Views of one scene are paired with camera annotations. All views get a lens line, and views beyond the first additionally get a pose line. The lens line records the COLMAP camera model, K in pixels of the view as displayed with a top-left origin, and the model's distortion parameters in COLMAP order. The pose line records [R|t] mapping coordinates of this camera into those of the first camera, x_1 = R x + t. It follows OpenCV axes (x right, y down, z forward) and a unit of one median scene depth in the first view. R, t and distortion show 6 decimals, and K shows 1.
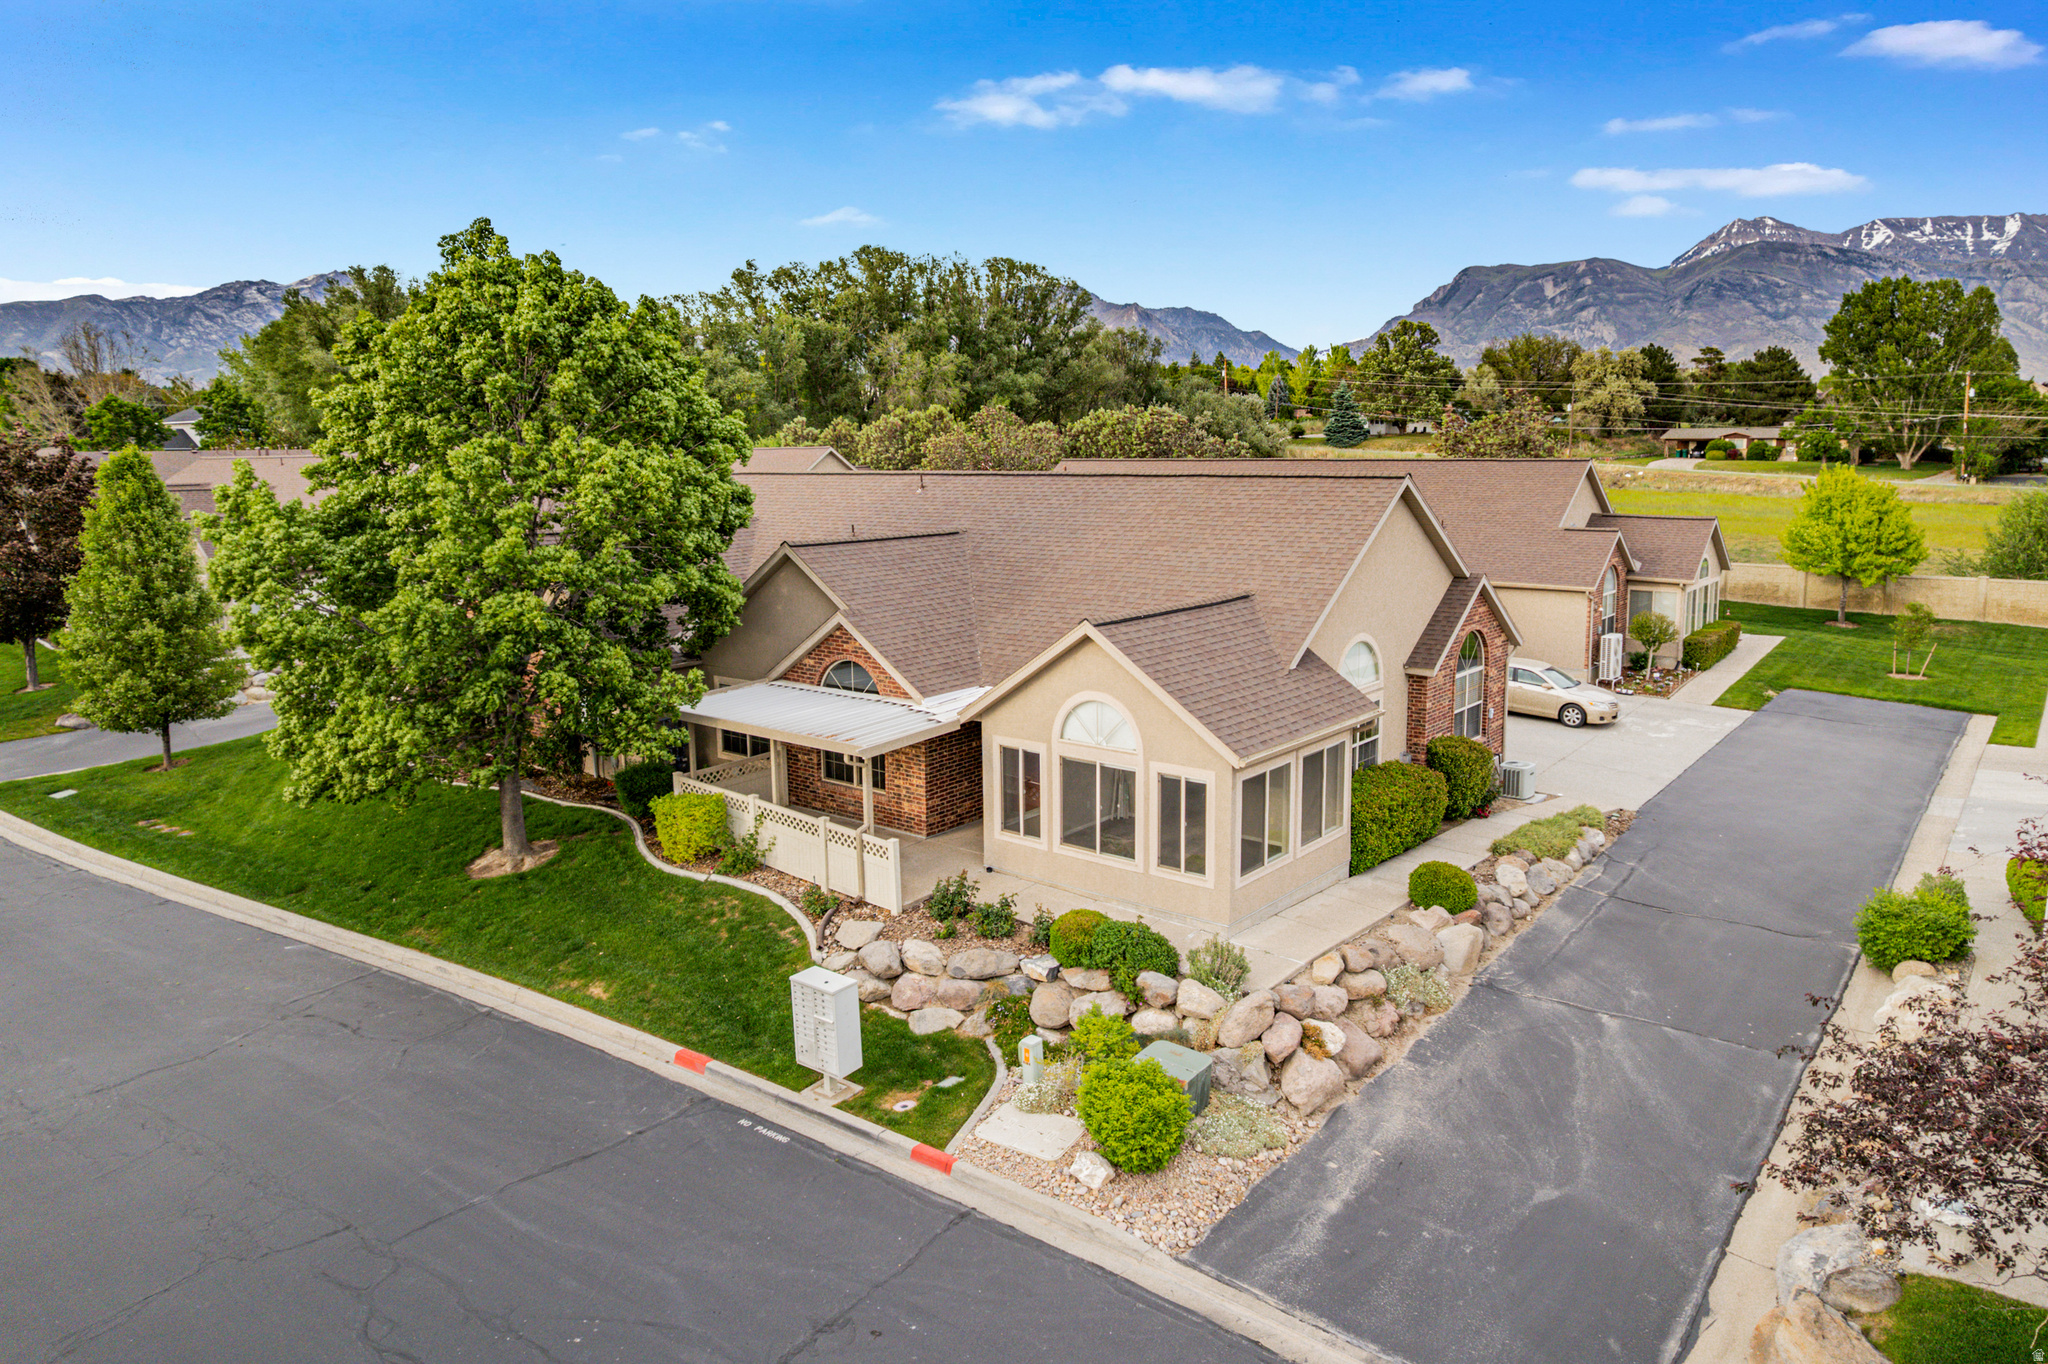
lens RADIAL K [[1305.8, 0, 1024.0], [0, 1305.8, 682.0], [0, 0, 1]] dist [-0.080640, 0.073643]
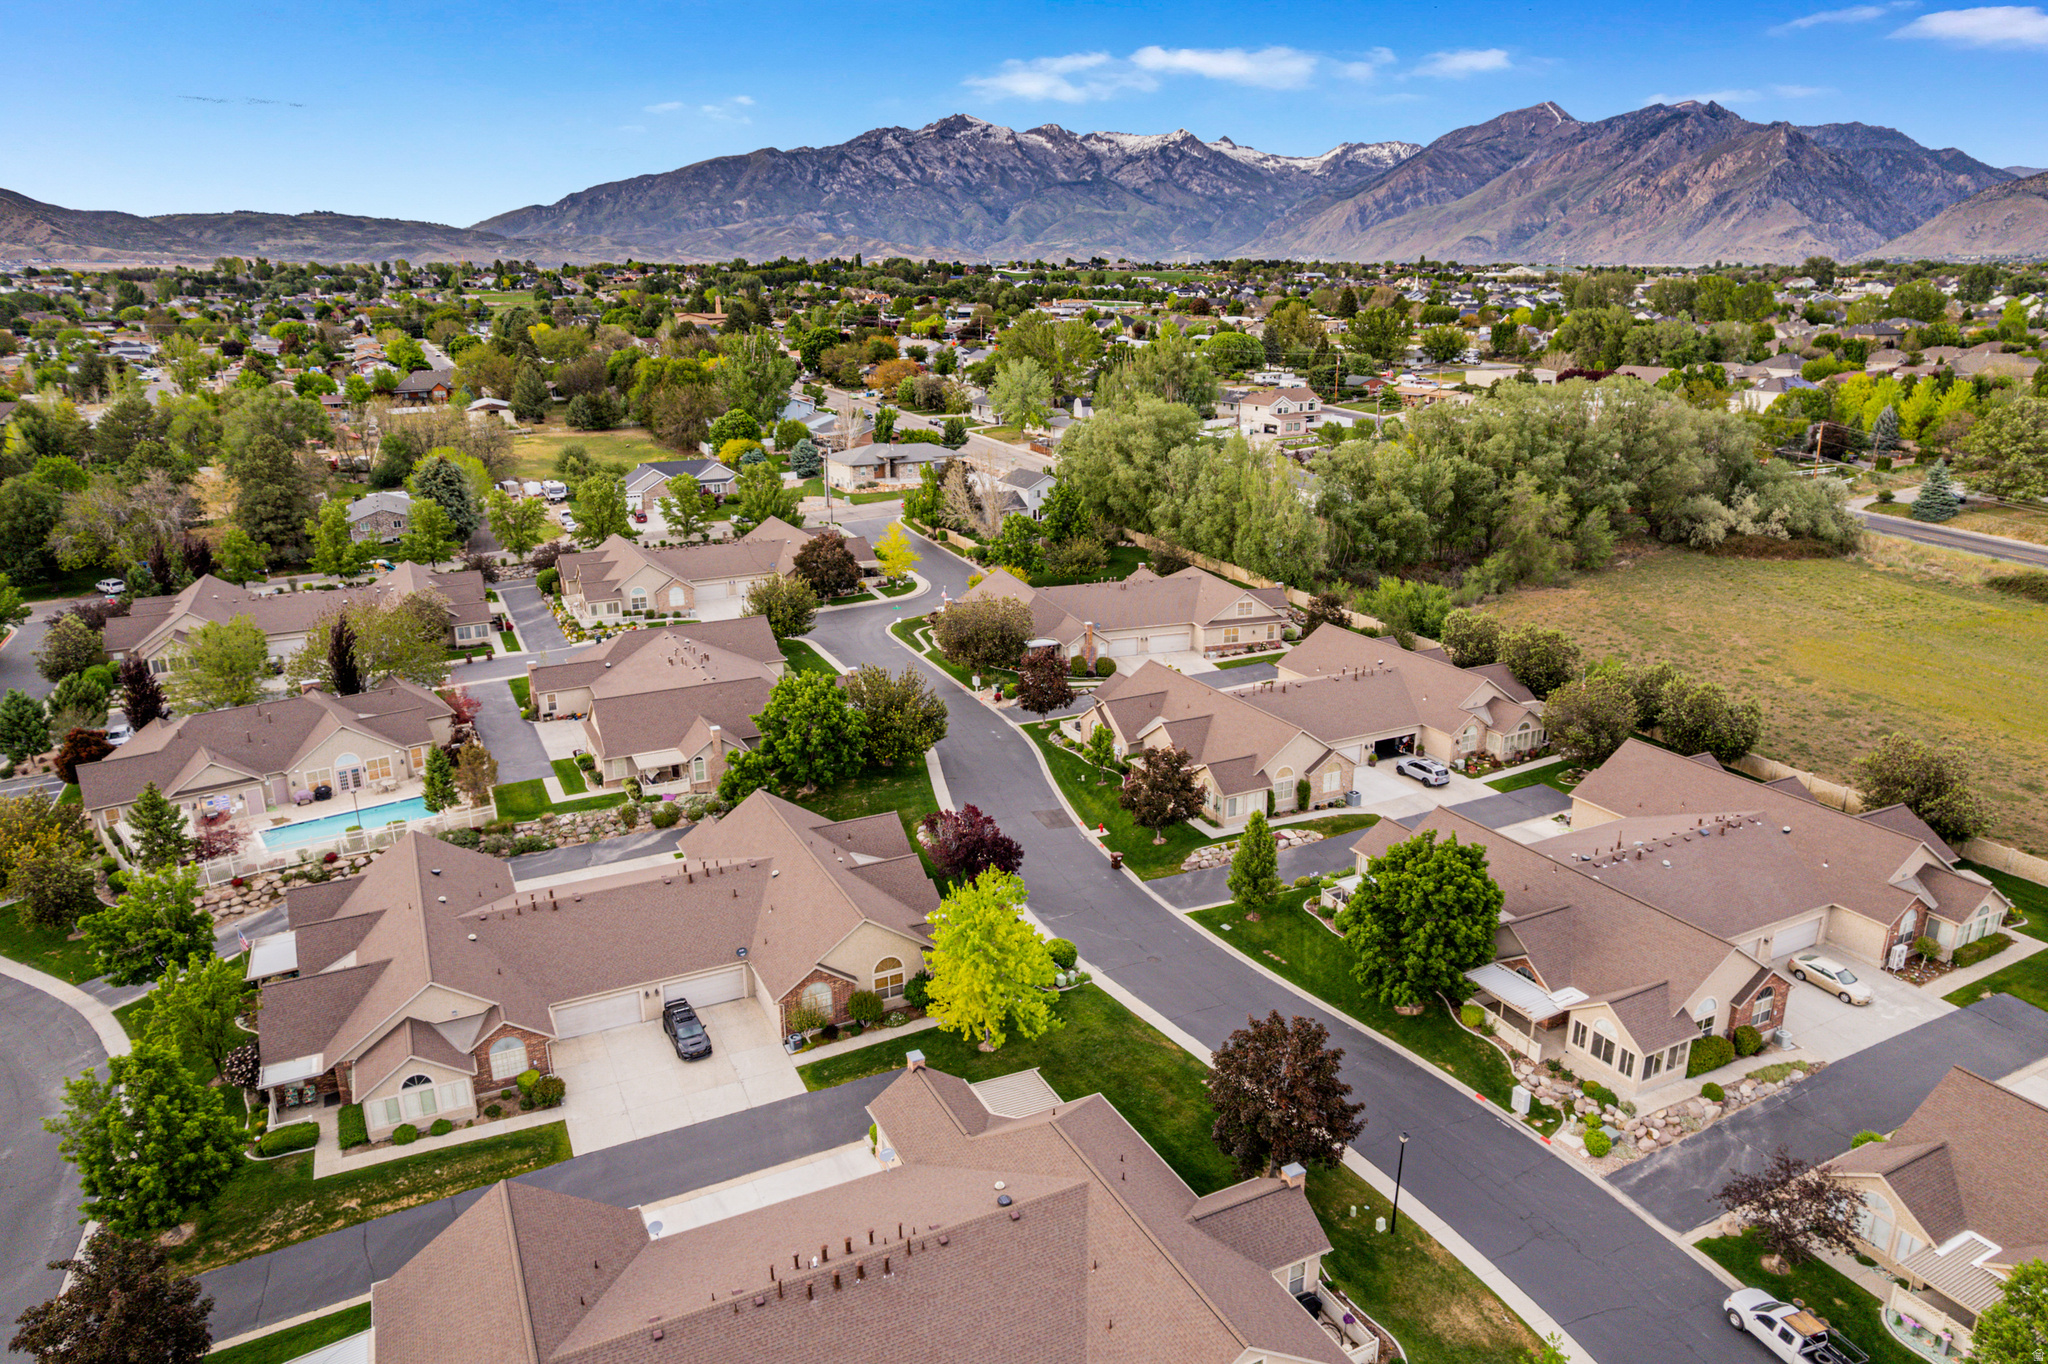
lens RADIAL K [[1305.8, 0, 1024.0], [0, 1305.8, 682.0], [0, 0, 1]] dist [-0.080640, 0.073643]
pose [[0.913111, 0.128382, -0.386970, -0.161011], [-0.076743, 0.986285, 0.146126, -1.312148], [0.400422, -0.103732, 0.910440, -2.764165]]
